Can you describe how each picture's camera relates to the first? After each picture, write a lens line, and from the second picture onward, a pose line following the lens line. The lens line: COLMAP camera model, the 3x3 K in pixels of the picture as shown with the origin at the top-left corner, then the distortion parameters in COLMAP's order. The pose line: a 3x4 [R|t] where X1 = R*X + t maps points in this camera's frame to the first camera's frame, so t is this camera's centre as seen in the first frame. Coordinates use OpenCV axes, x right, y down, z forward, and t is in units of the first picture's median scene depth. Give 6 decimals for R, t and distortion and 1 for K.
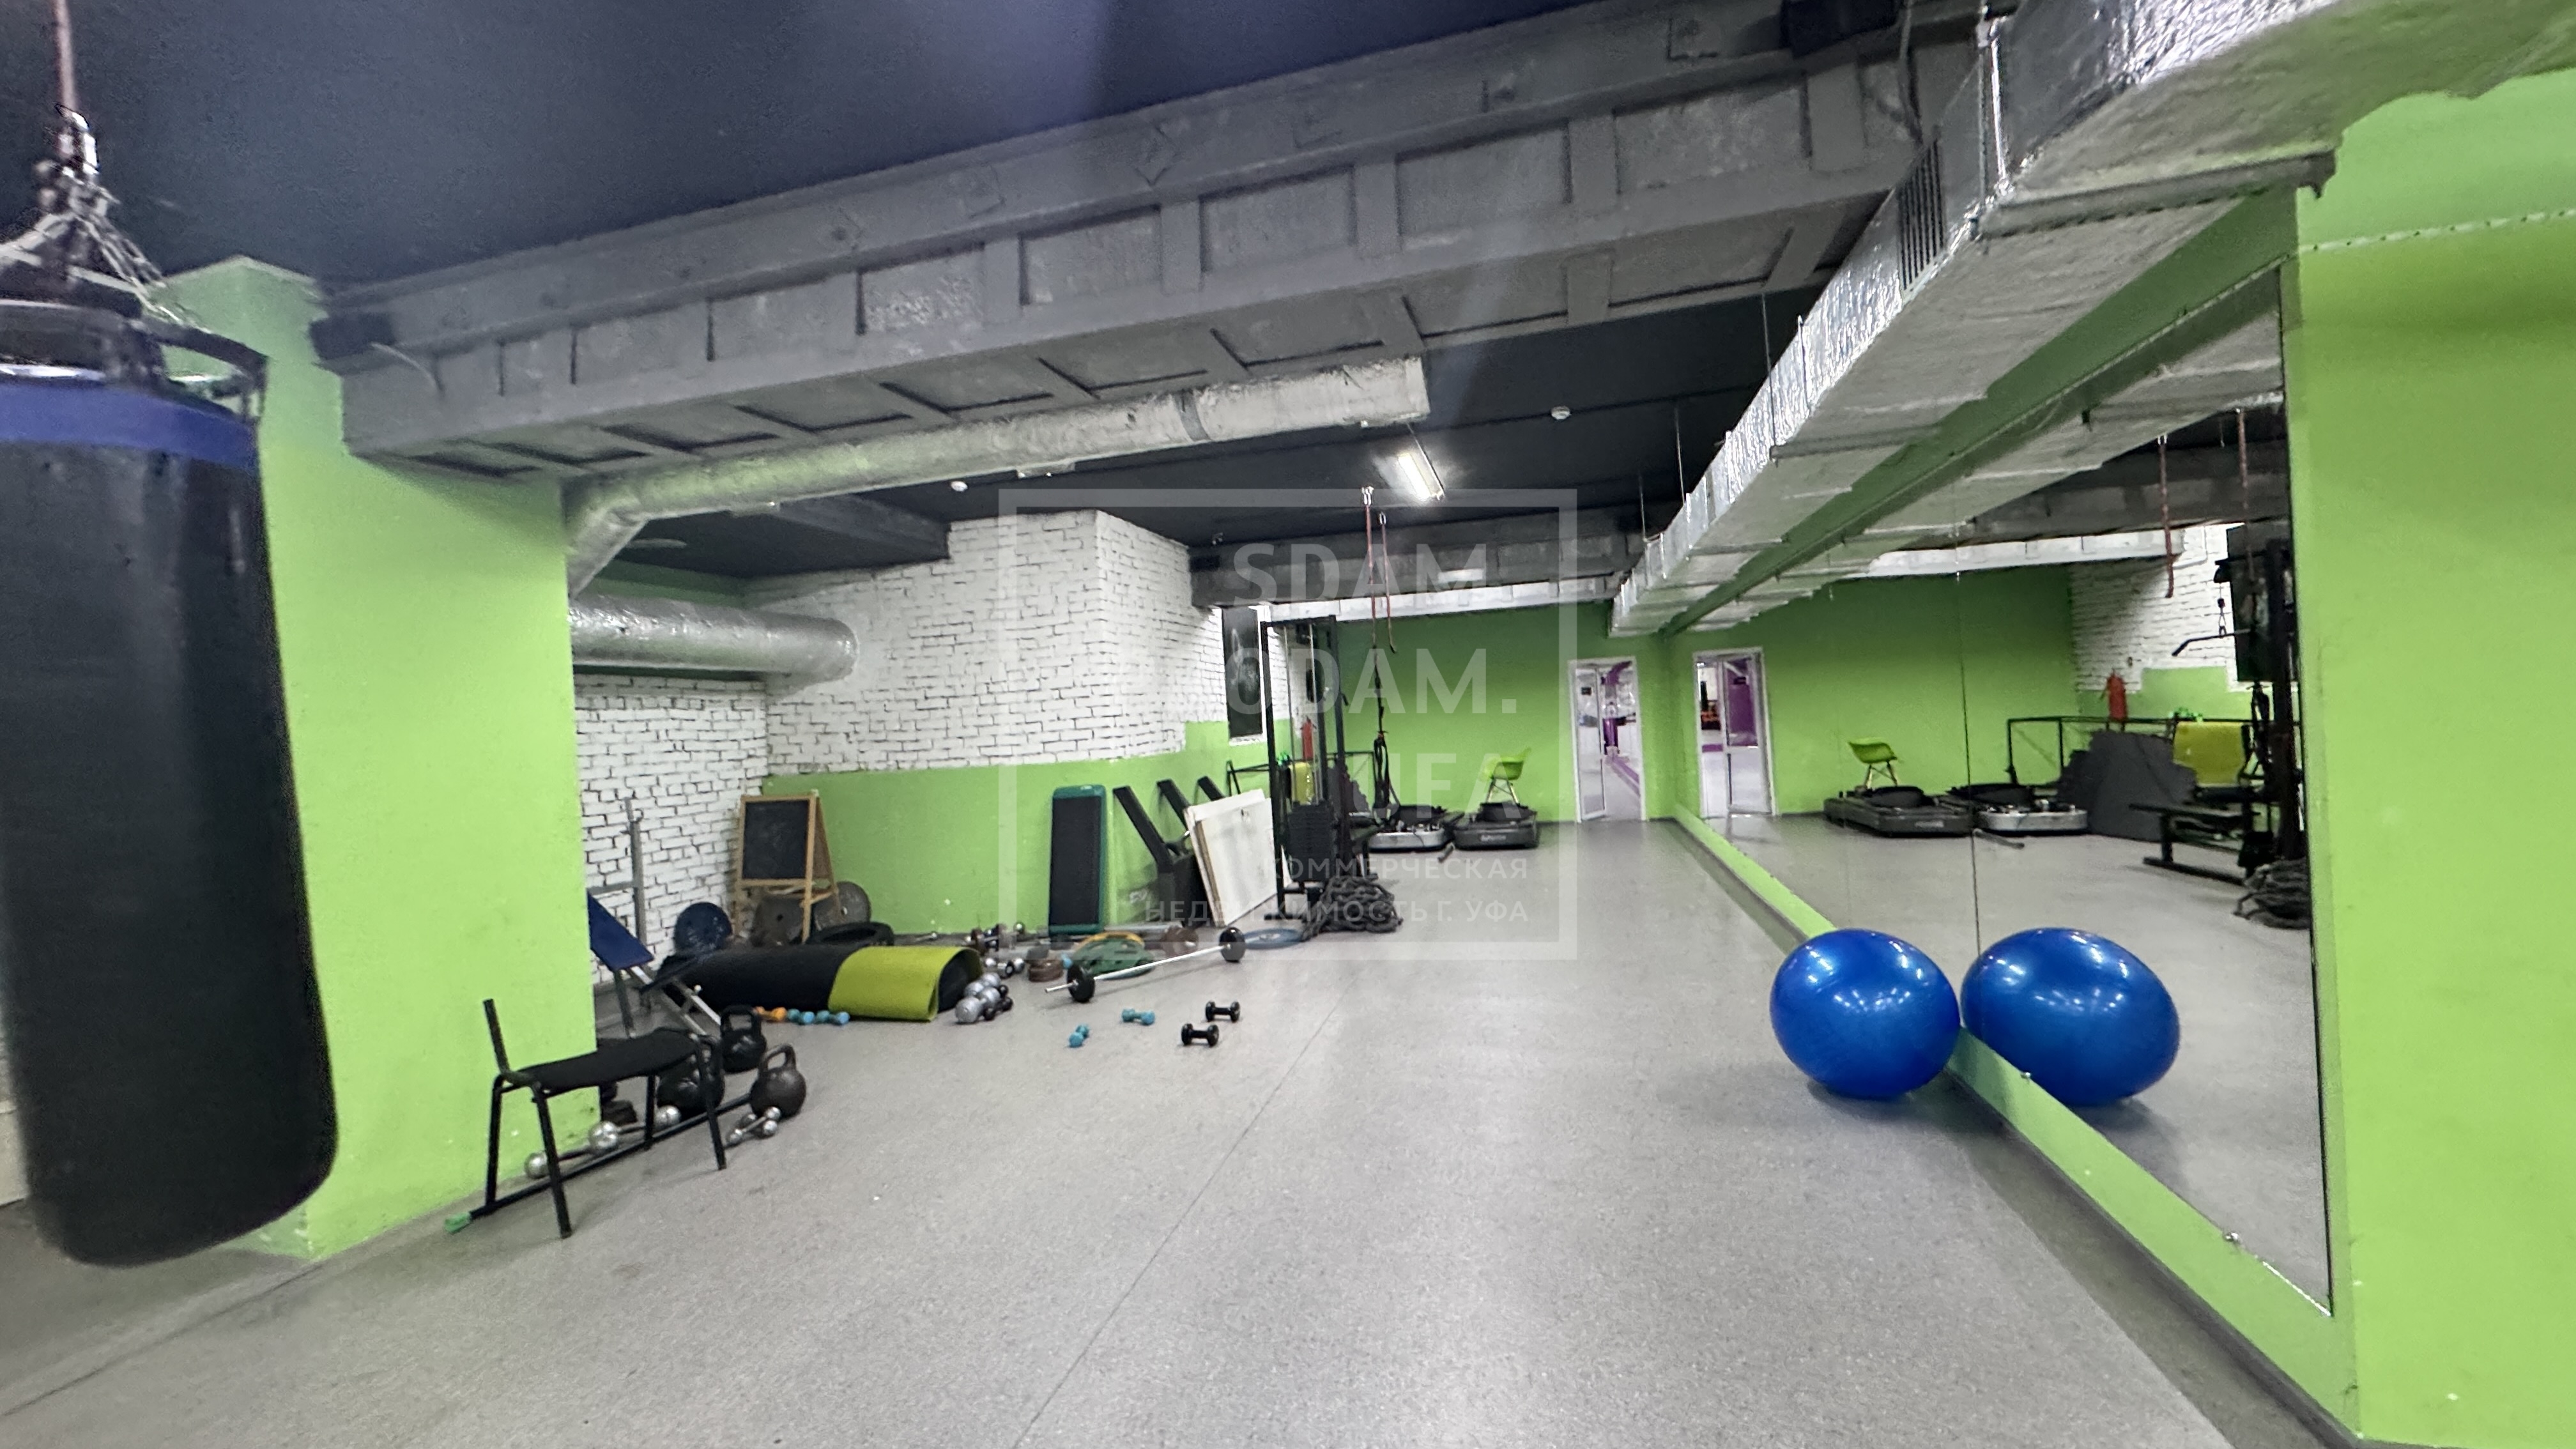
lens RADIAL K [[1015.4, 0, 1283.9], [0, 1015.4, 723.9], [0, 0, 1]] dist [-0.001014, 0.000316]
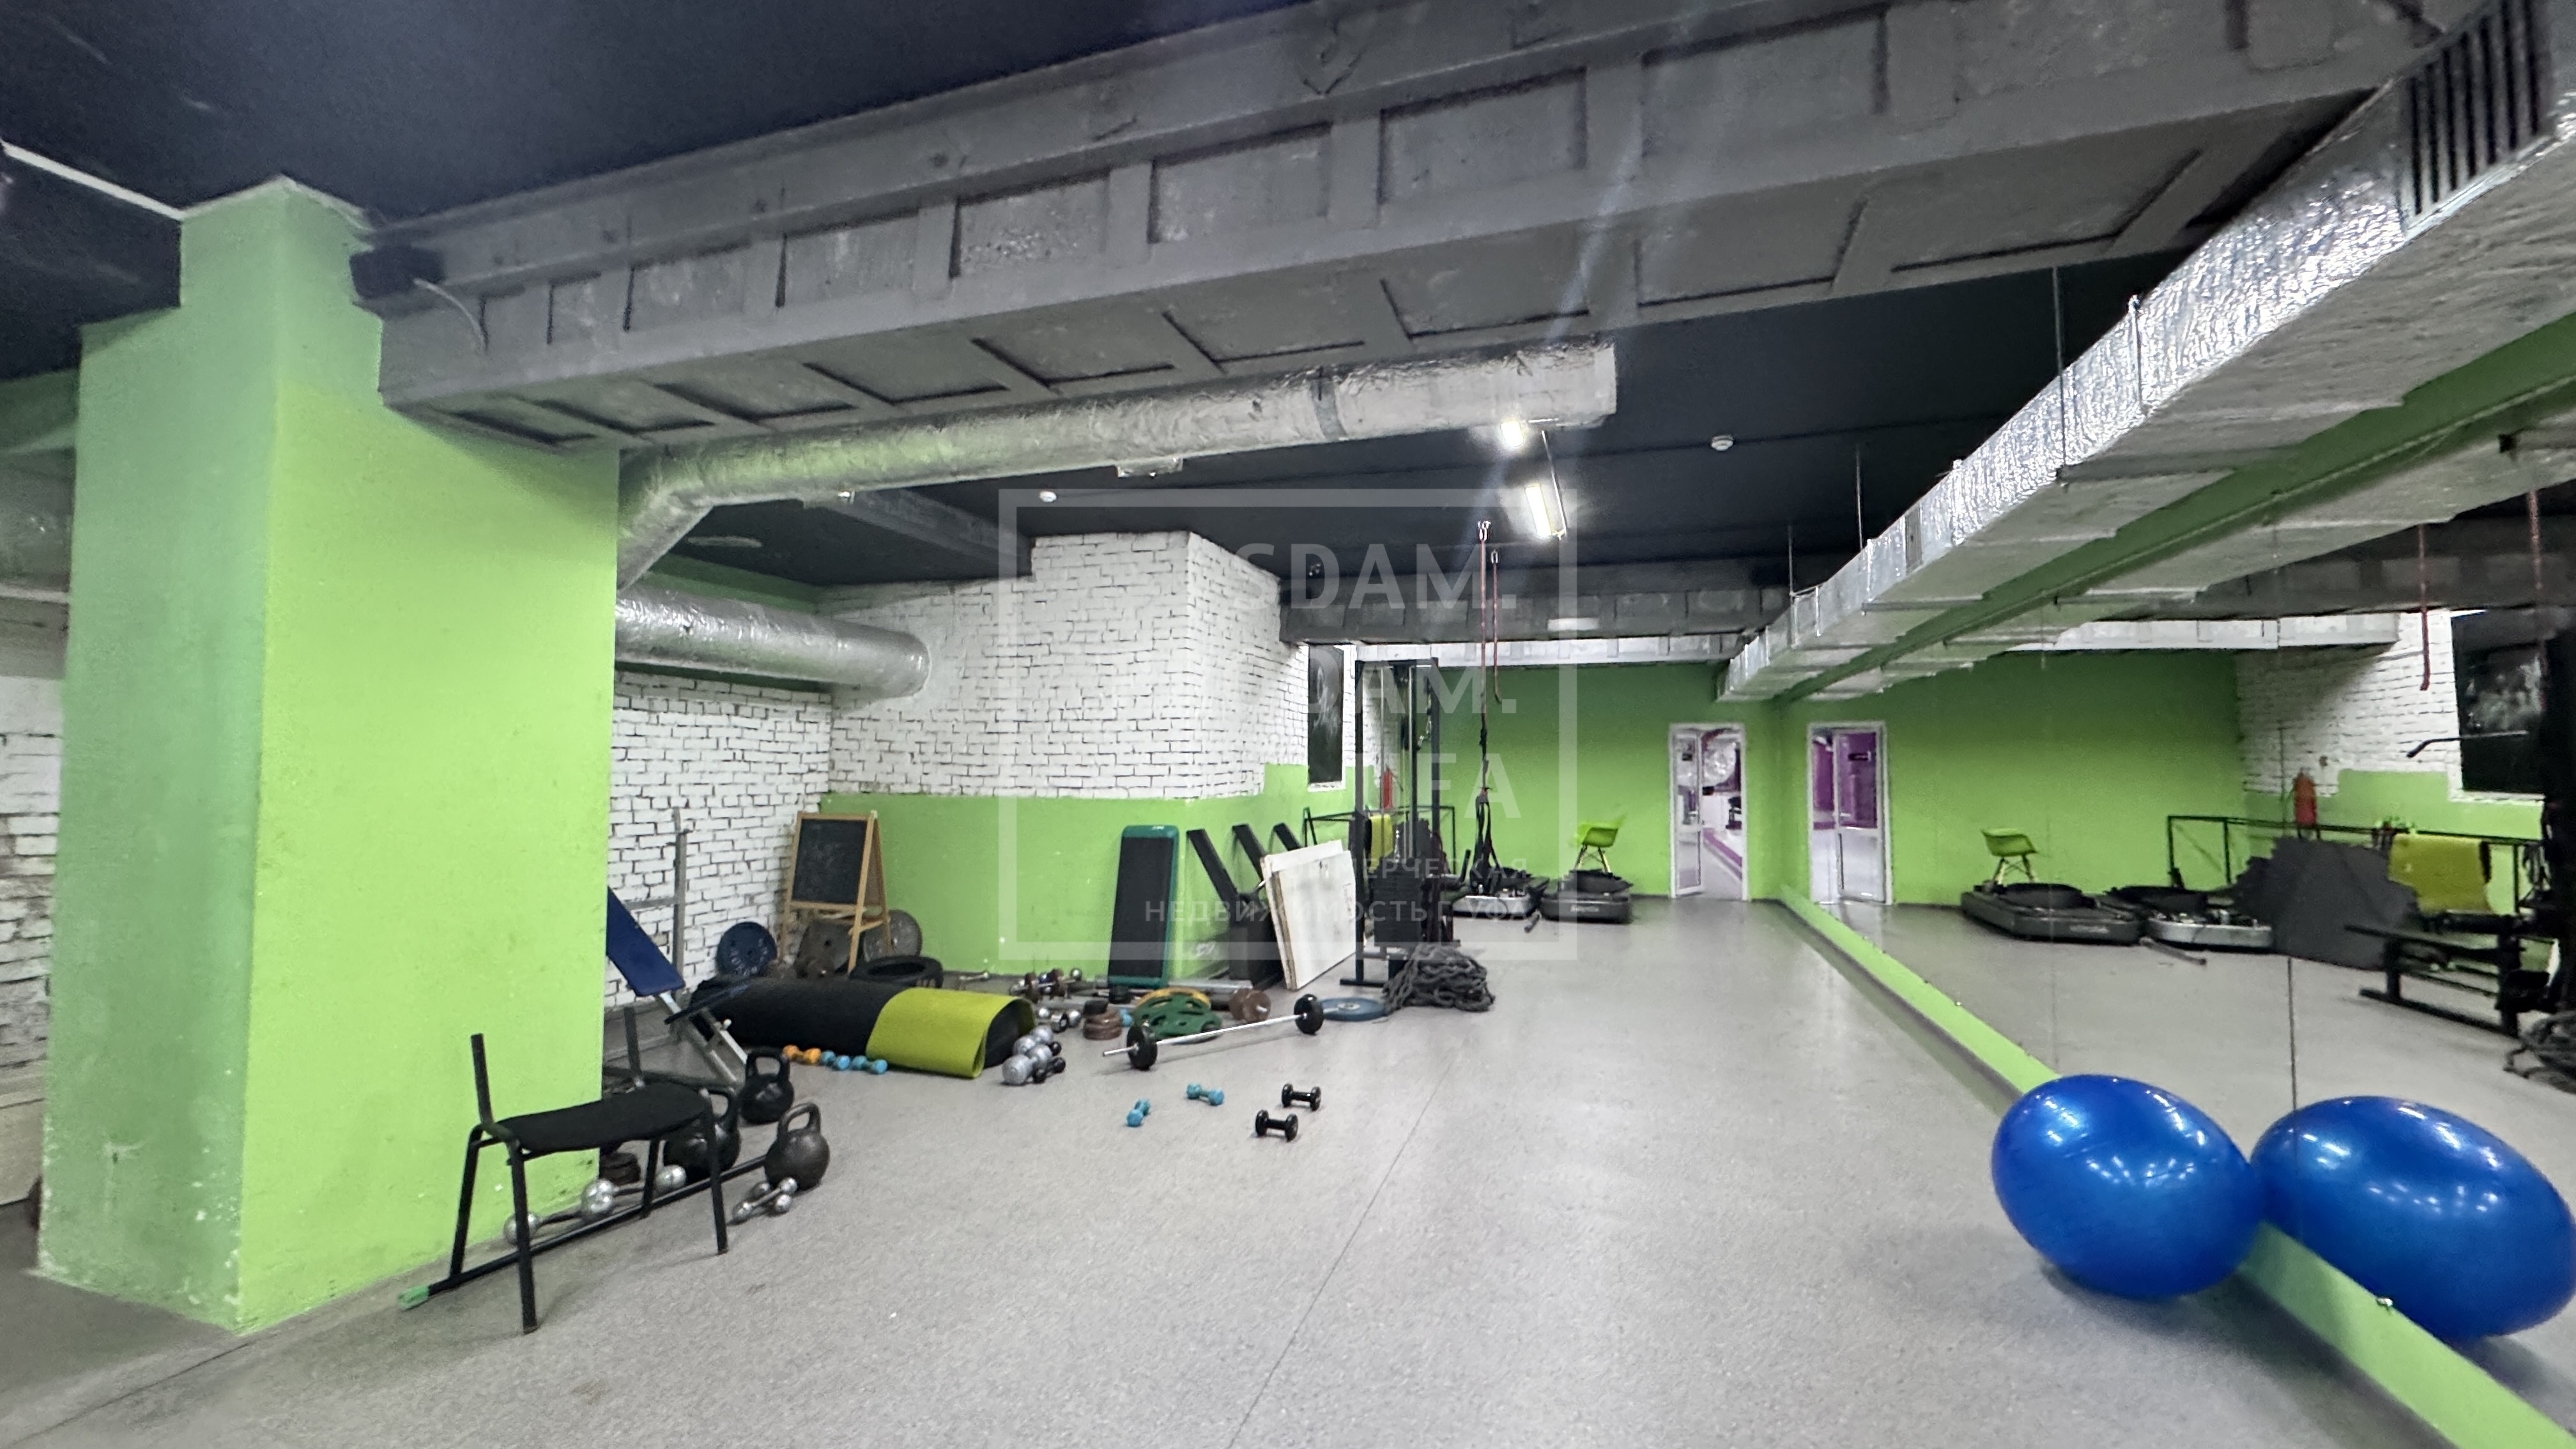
lens RADIAL K [[1010.0, 0, 1288.8], [0, 1010.0, 721.1], [0, 0, 1]] dist [-0.007342, 0.000219]
pose [[0.996549, 0.060264, -0.057075, -0.037062], [-0.062875, 0.997002, -0.045105, -0.000184], [0.054186, 0.048538, 0.997350, 0.104362]]
